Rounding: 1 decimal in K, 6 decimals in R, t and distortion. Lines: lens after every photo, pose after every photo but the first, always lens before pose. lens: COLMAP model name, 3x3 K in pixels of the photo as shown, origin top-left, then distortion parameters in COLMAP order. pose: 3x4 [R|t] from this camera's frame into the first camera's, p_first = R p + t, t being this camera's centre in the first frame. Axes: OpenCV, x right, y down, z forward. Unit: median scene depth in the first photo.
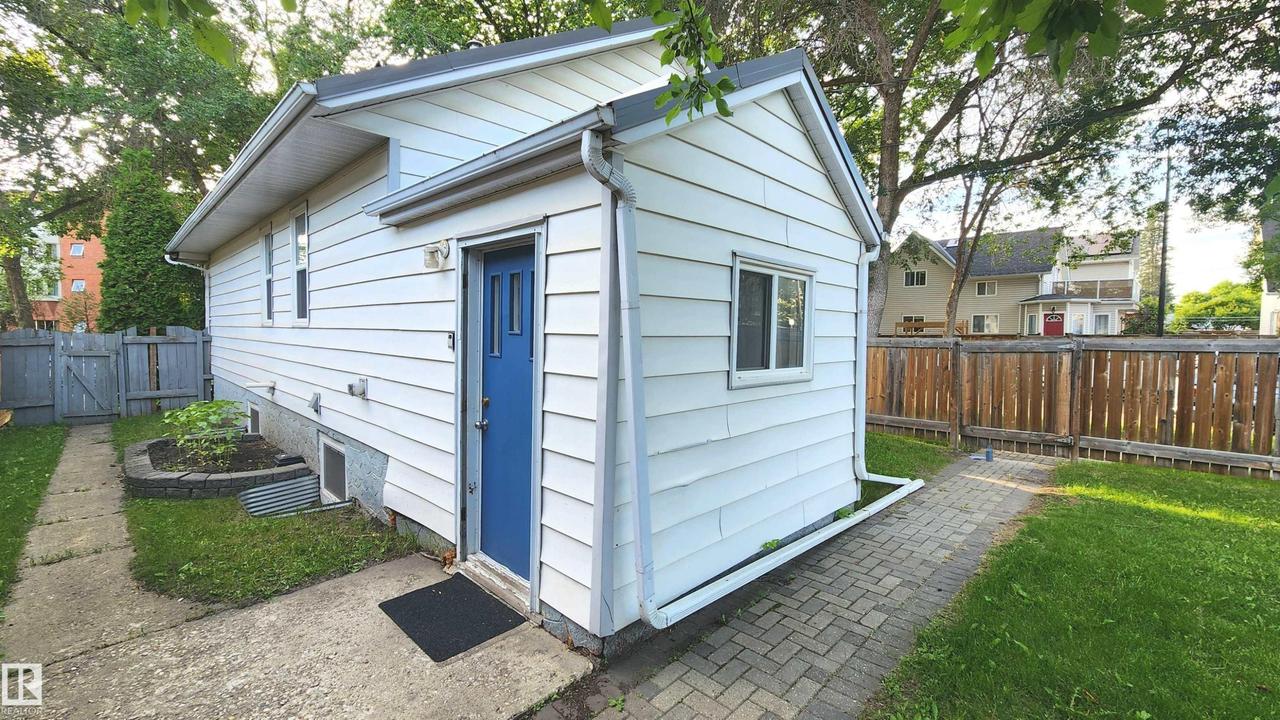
lens RADIAL K [[518.0, 0, 638.0], [0, 518.0, 353.1], [0, 0, 1]] dist [-0.000142, -0.004328]
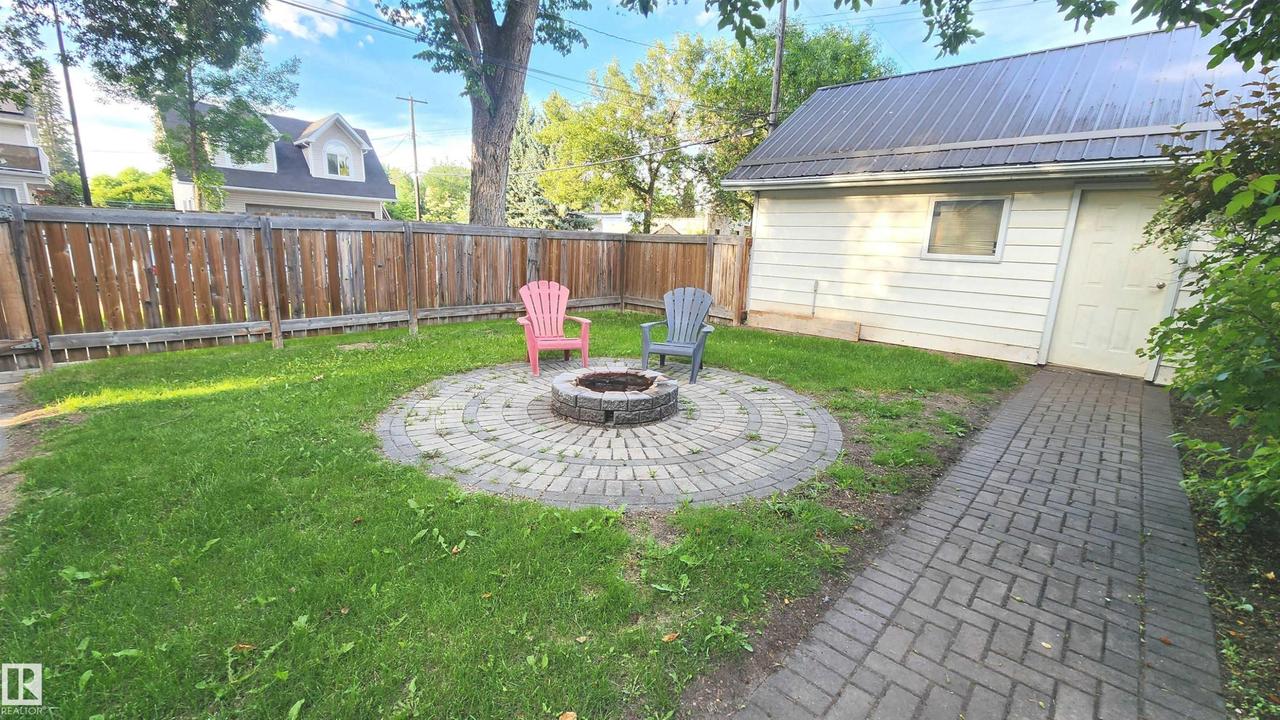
lens RADIAL K [[518.6, 0, 641.8], [0, 518.6, 355.6], [0, 0, 1]] dist [-0.000675, -0.000212]
pose [[-0.036827, -0.216600, 0.975566, 0.065220], [-0.000046, 0.976228, 0.216745, 0.022498], [-0.999322, 0.007937, -0.035962, 0.151303]]
